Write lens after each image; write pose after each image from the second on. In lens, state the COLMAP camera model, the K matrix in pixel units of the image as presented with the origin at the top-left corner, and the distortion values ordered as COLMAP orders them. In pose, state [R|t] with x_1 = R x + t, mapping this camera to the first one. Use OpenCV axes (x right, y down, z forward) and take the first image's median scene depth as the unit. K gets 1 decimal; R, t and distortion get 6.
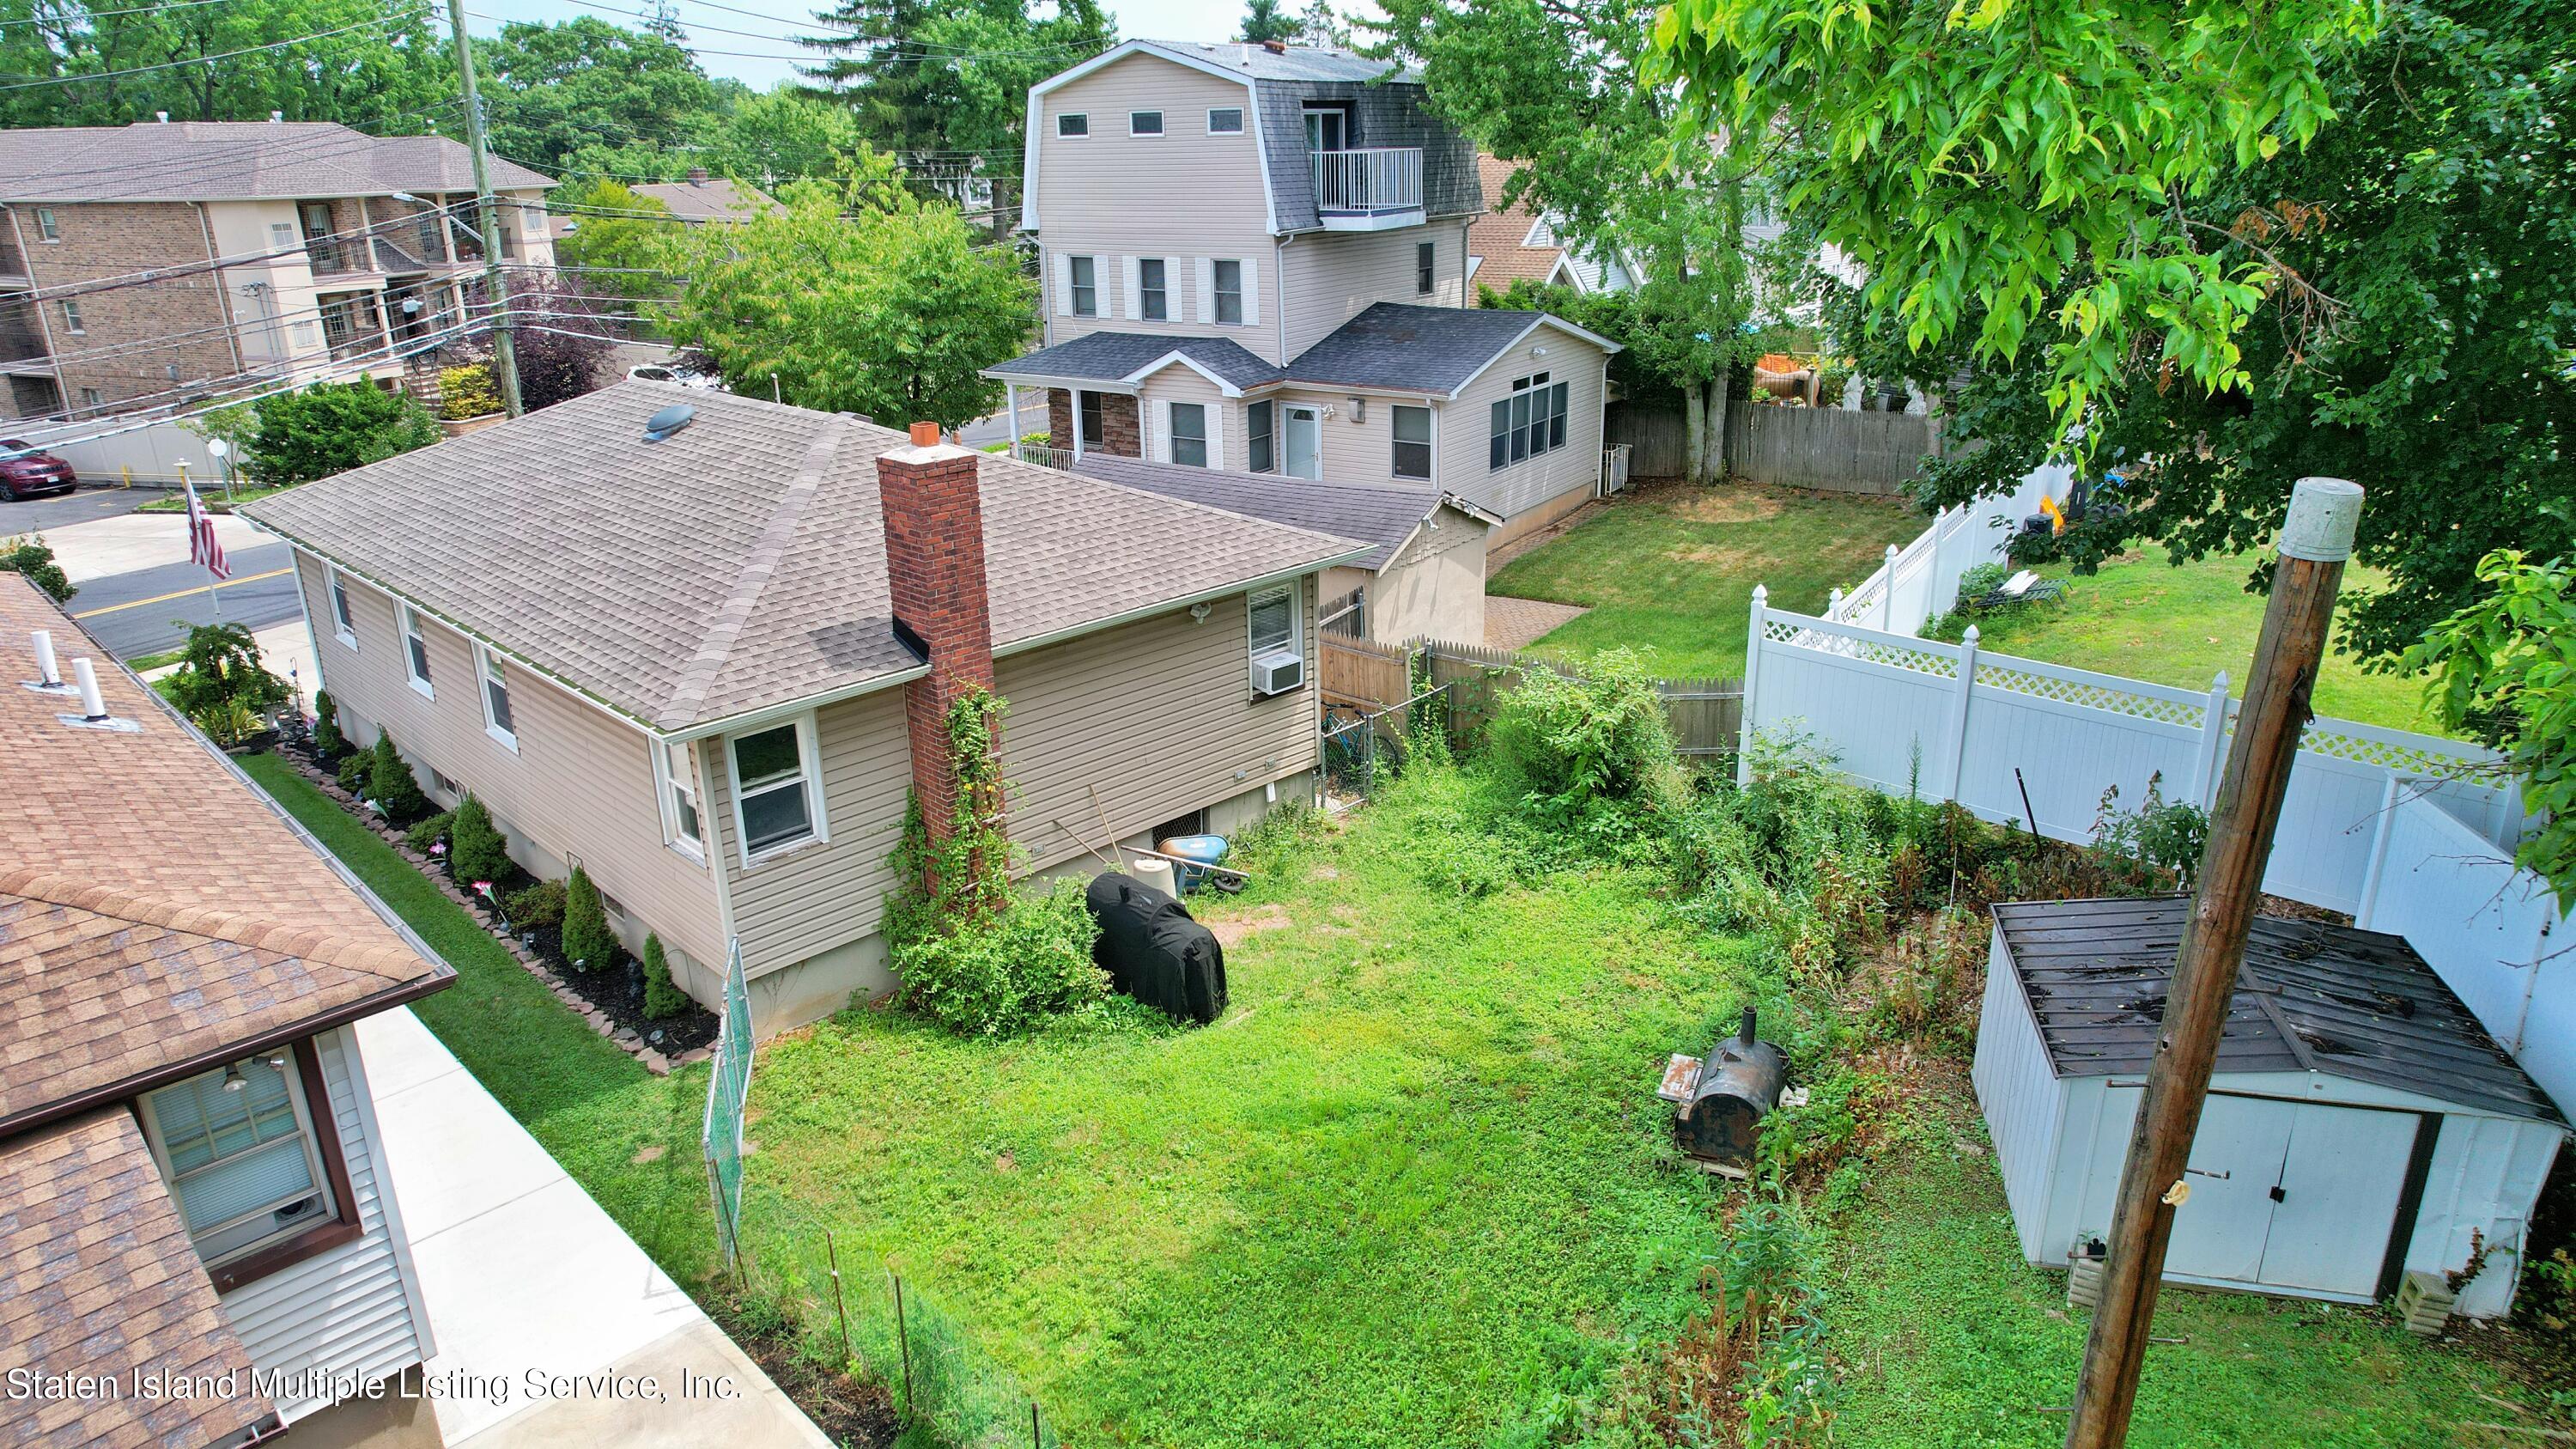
lens RADIAL K [[1634.1, 0, 1288.0], [0, 1634.1, 724.5], [0, 0, 1]] dist [-0.086078, 0.076861]
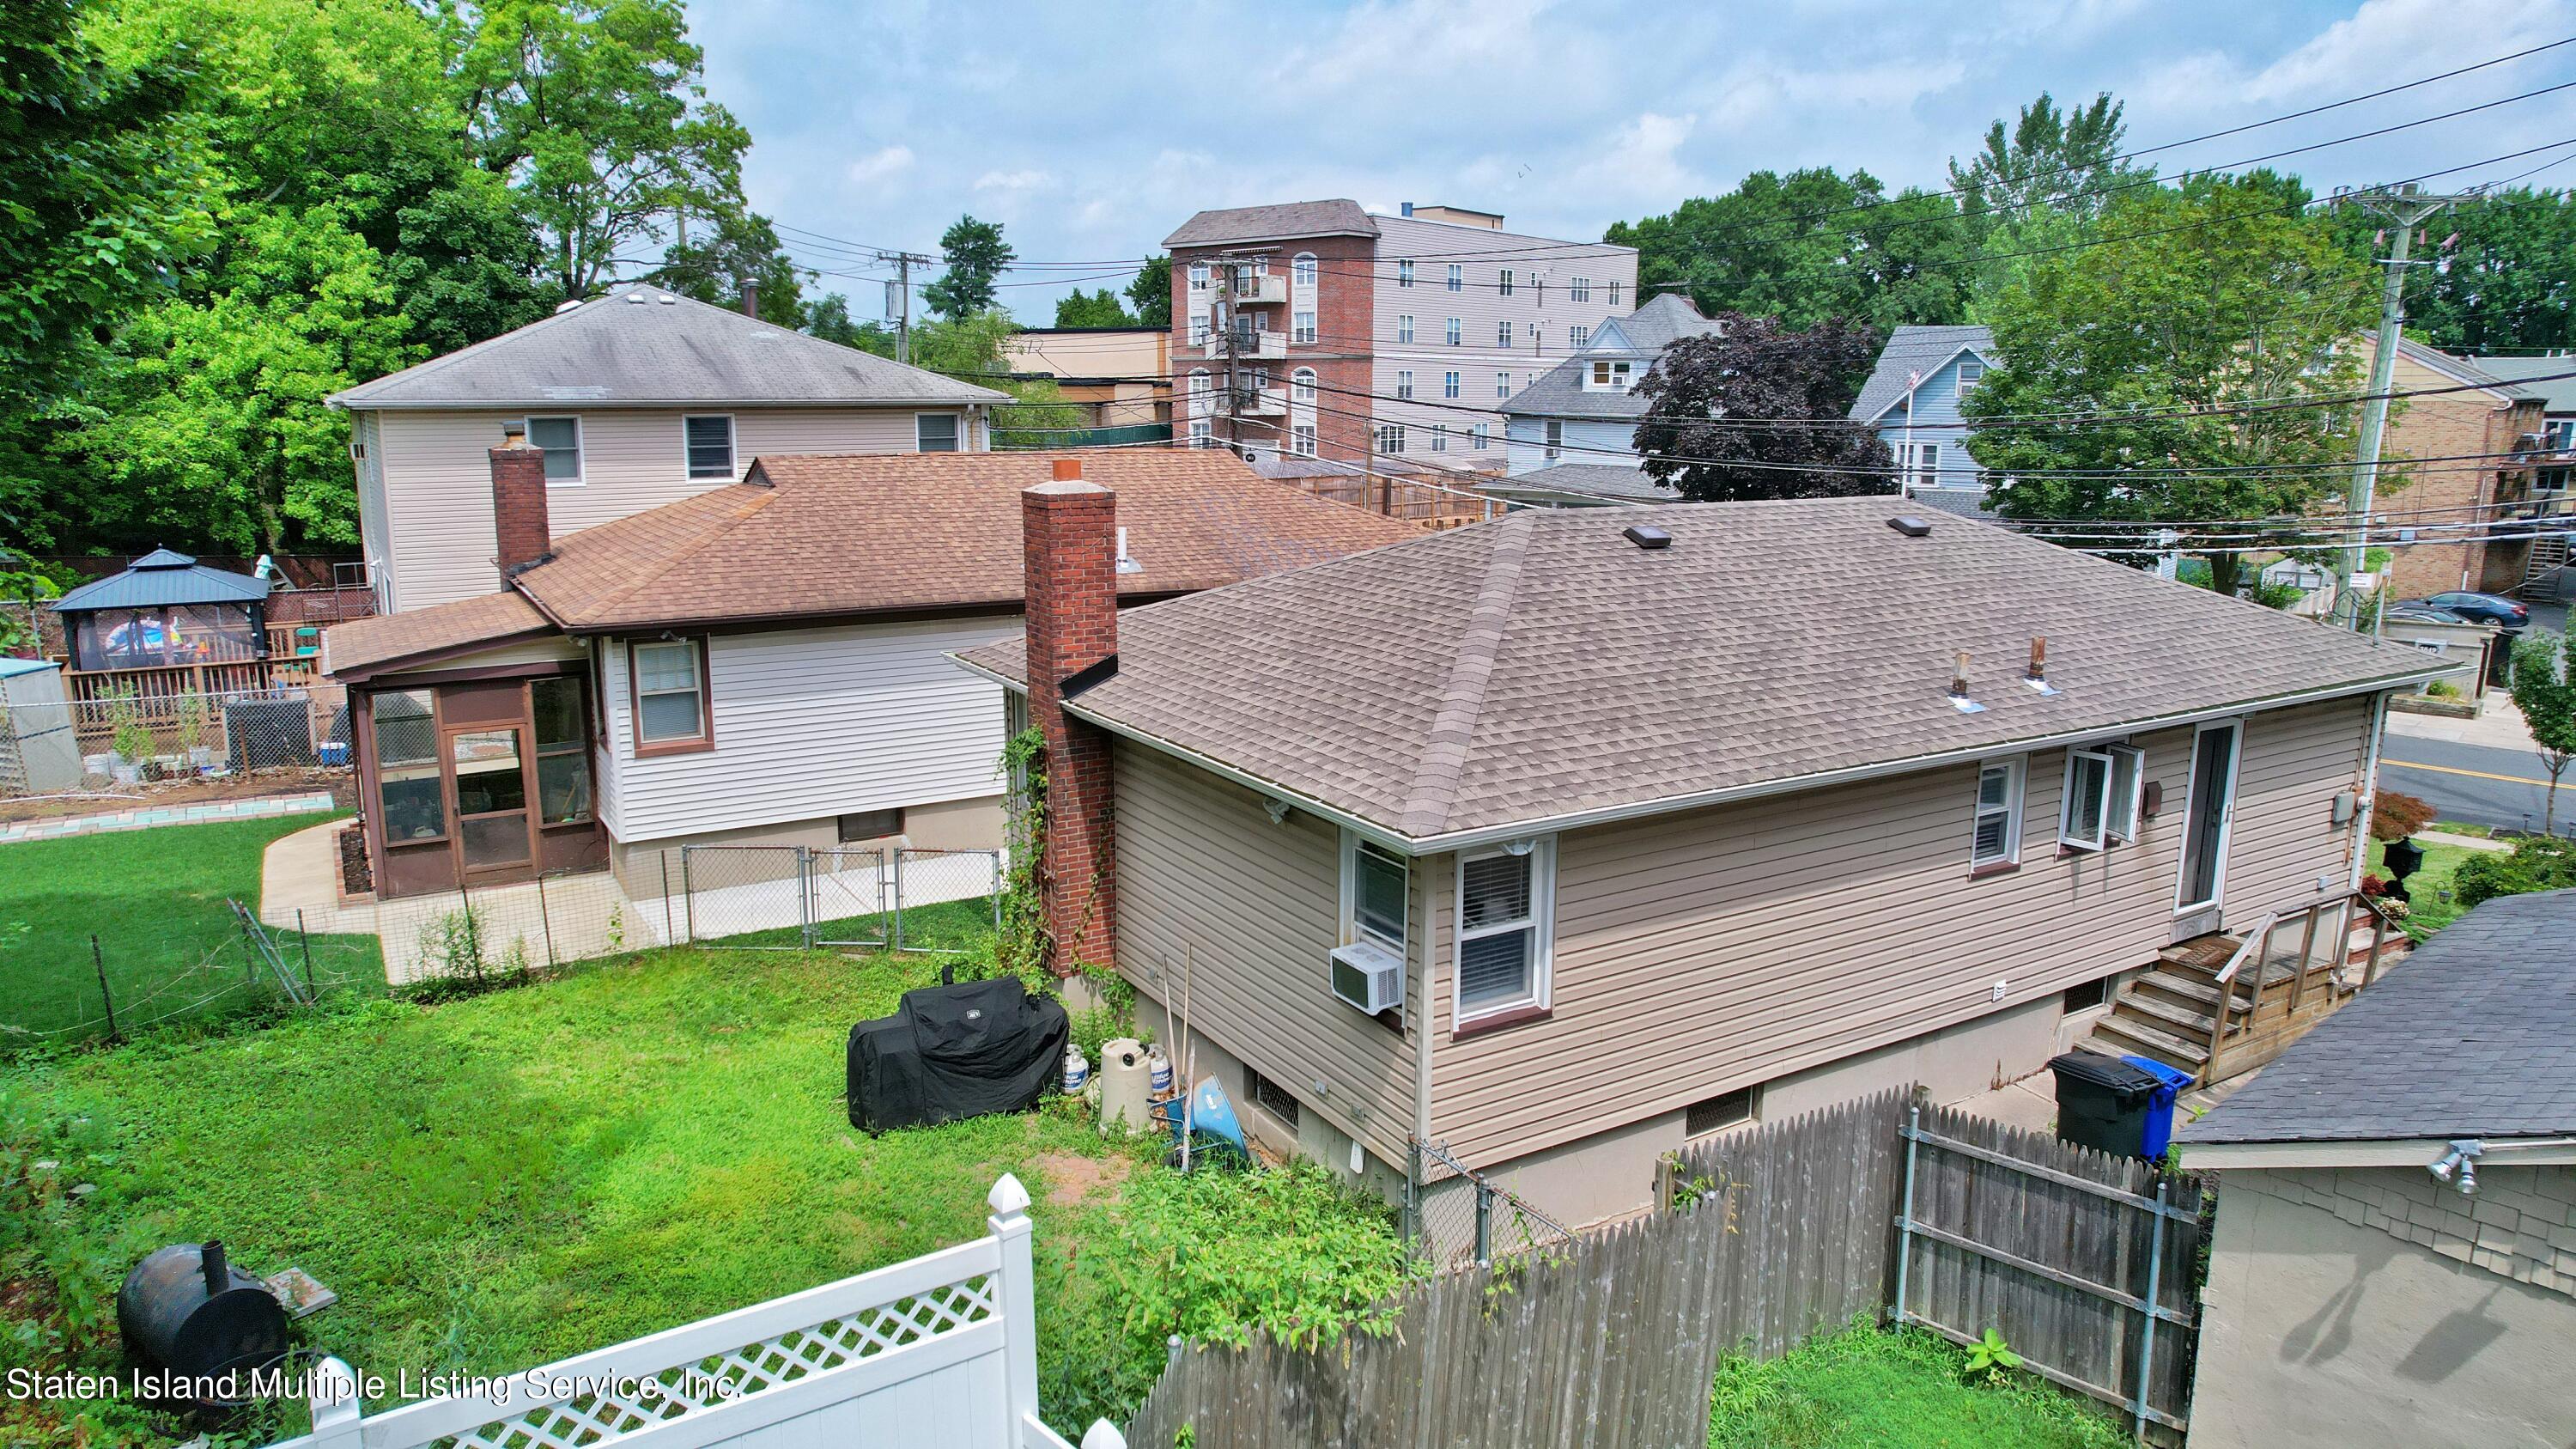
lens RADIAL K [[1634.1, 0, 1288.0], [0, 1634.1, 724.5], [0, 0, 1]] dist [-0.086078, 0.076861]
pose [[-0.220272, 0.225959, -0.948906, 0.652076], [-0.329639, 0.898324, 0.290434, -0.332617], [0.918051, 0.376771, -0.123391, 1.153422]]
